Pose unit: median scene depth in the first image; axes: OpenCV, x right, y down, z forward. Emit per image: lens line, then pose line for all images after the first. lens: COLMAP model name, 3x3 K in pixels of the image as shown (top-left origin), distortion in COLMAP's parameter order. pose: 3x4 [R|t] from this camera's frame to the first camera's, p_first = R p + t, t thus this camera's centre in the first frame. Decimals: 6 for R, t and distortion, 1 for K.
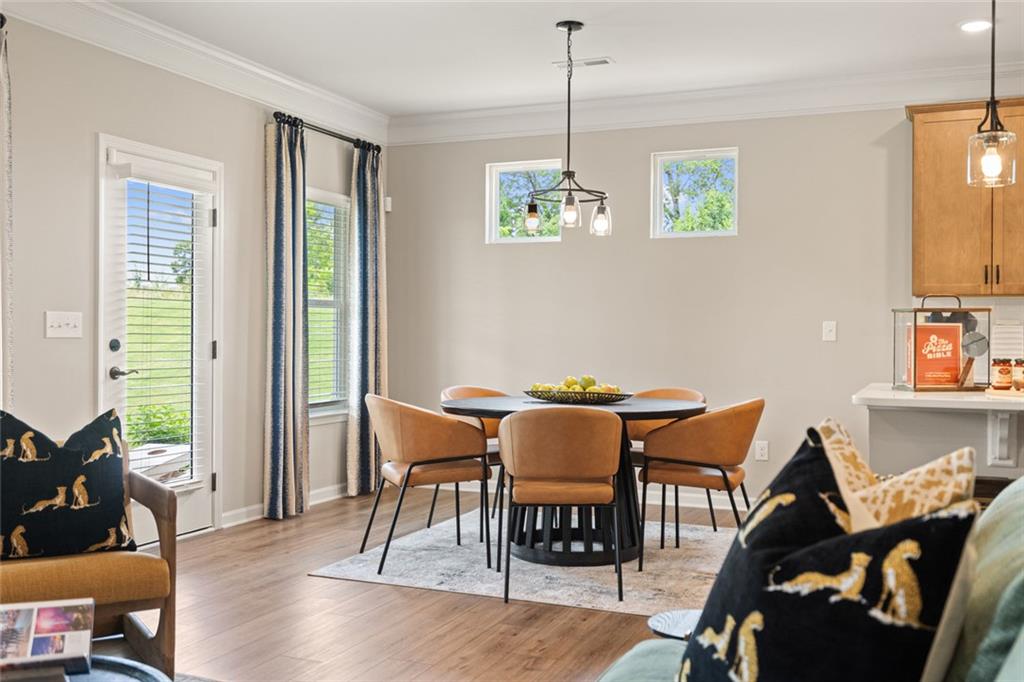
lens RADIAL K [[1013.5, 0, 499.5], [0, 1013.5, 327.1], [0, 0, 1]] dist [0.004957, 0.000000]
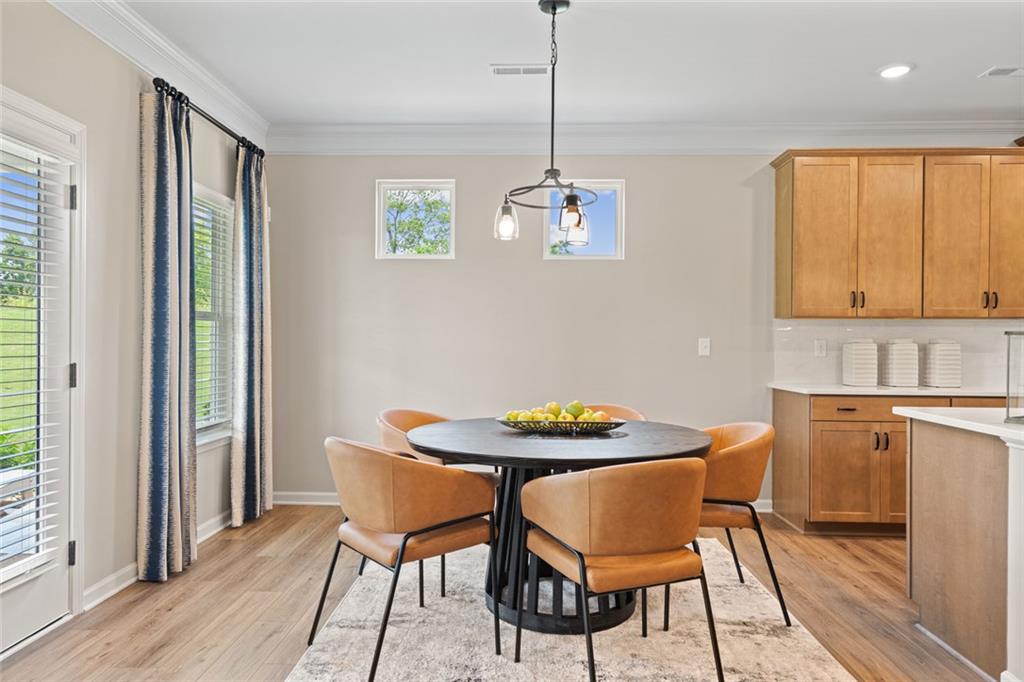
lens RADIAL K [[647.6, 0, 505.0], [0, 647.6, 341.0], [0, 0, 1]] dist [0.000384, 0.009092]
pose [[0.933419, 0.001746, 0.358784, -0.160818], [-0.005202, 0.999949, 0.008667, -0.008878], [-0.358751, -0.009956, 0.933380, 0.456084]]
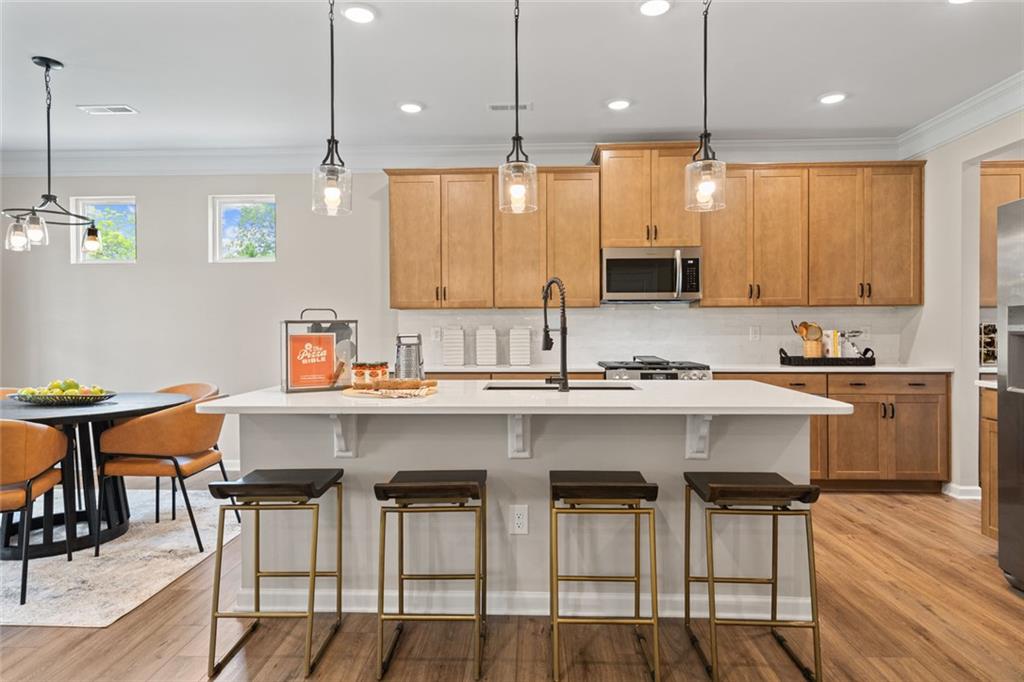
lens RADIAL K [[599.3, 0, 510.2], [0, 599.3, 334.8], [0, 0, 1]] dist [0.003253, 0.001862]
pose [[0.933240, -0.012039, 0.359052, 0.279884], [0.006394, 0.999837, 0.016905, -0.008548], [-0.359197, -0.013481, 0.933164, 0.194105]]
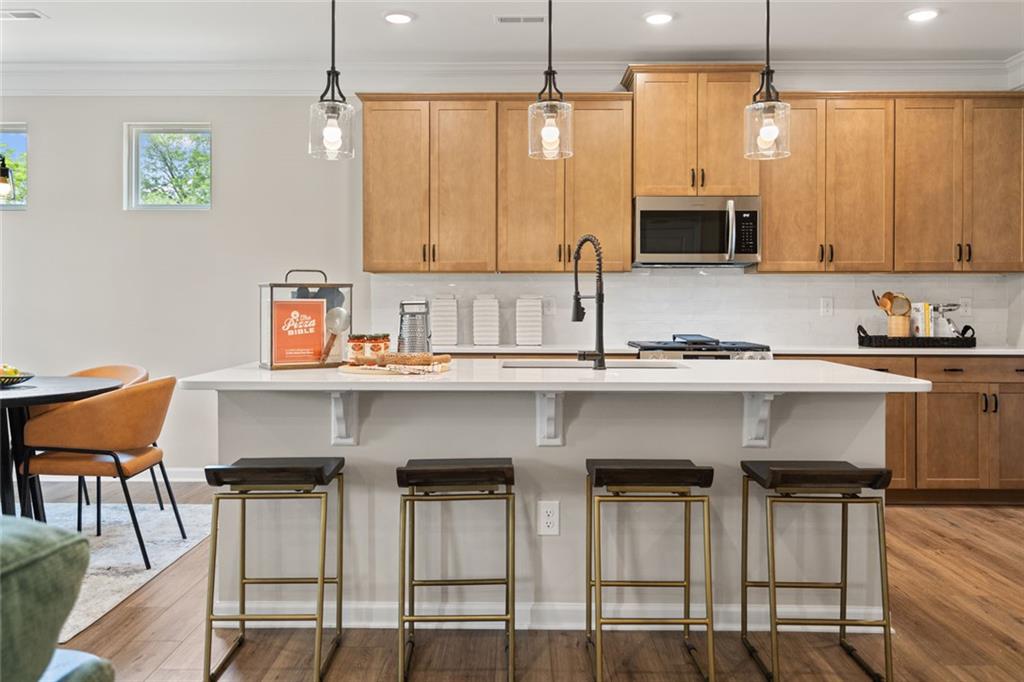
lens RADIAL K [[851.0, 0, 508.6], [0, 851.0, 311.3], [0, 0, 1]] dist [0.013721, -0.012276]
pose [[0.923775, -0.006196, 0.382885, 0.214530], [0.000307, 0.999881, 0.015441, -0.003222], [-0.382935, -0.014146, 0.923667, 0.117648]]
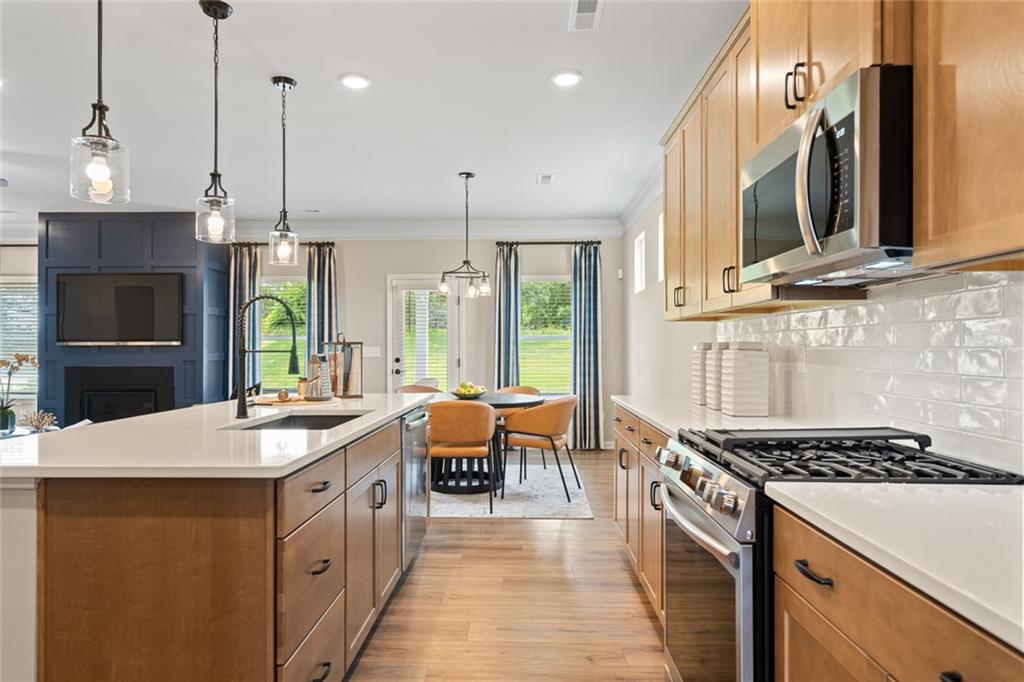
lens RADIAL K [[616.4, 0, 506.9], [0, 616.4, 345.6], [0, 0, 1]] dist [0.002351, 0.003252]
pose [[0.364031, -0.010703, -0.931325, 0.982266], [0.009732, 0.999923, -0.007688, -0.002846], [0.931336, -0.006265, 0.364107, 0.641212]]
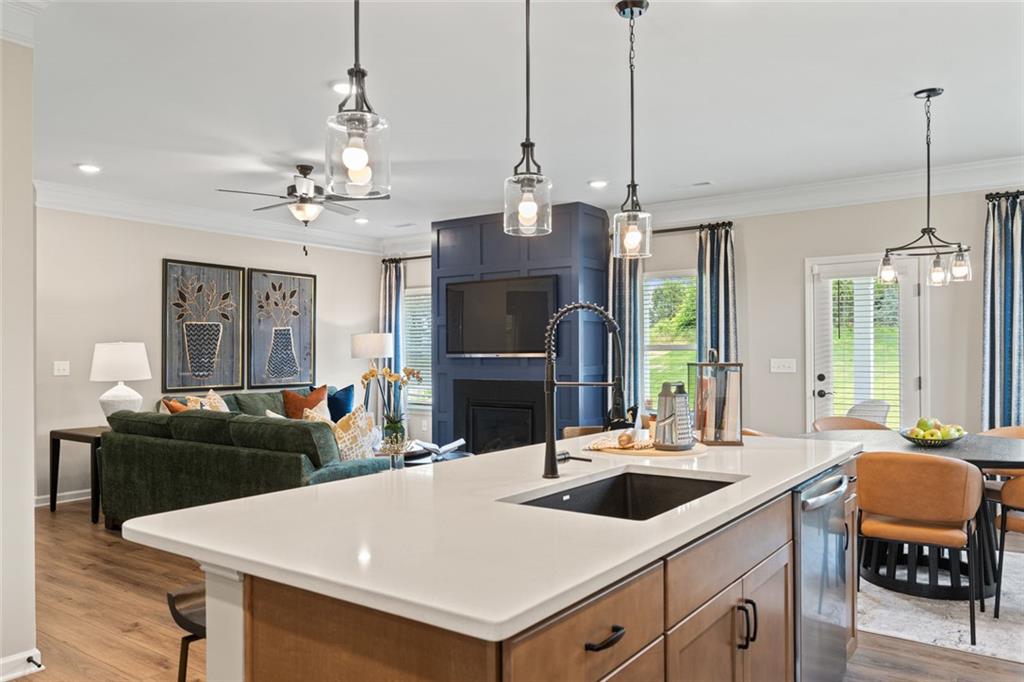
lens RADIAL K [[733.1, 0, 509.1], [0, 733.1, 353.9], [0, 0, 1]] dist [0.002138, 0.006420]
pose [[-0.224556, -0.004046, -0.974453, 0.869083], [0.009674, 0.999933, -0.006381, -0.017713], [0.974413, -0.010860, -0.224501, 0.690598]]
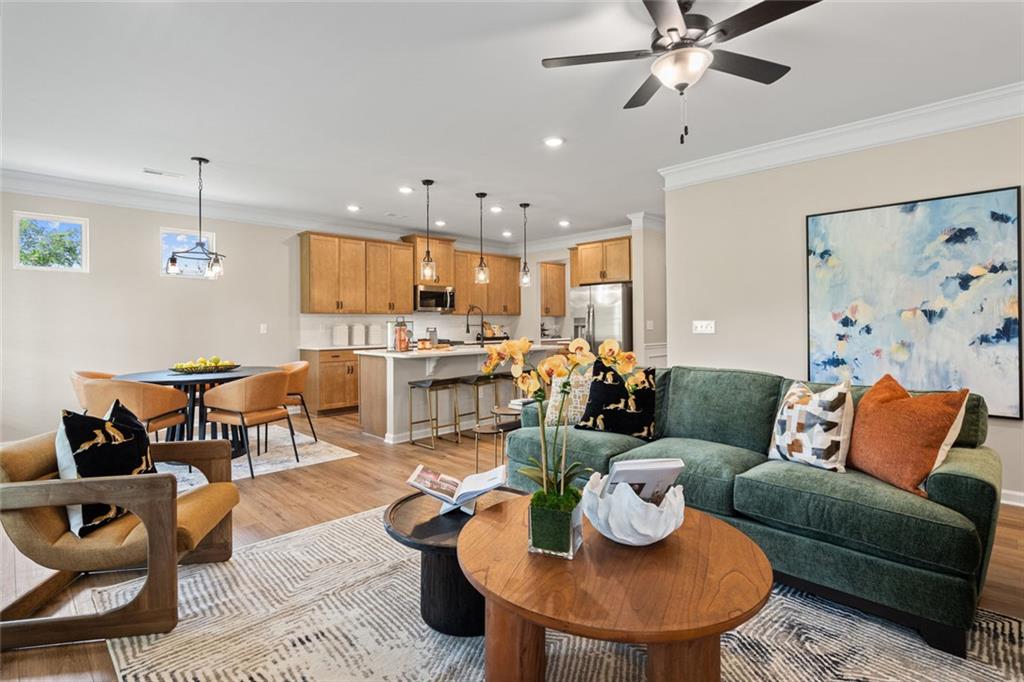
lens RADIAL K [[504.7, 0, 498.5], [0, 504.7, 321.7], [0, 0, 1]] dist [0.003089, 0.000322]
pose [[0.385006, -0.004902, 0.922901, -0.511875], [0.001407, 0.999988, 0.004724, -0.016733], [-0.922913, -0.000520, 0.385009, 0.166579]]
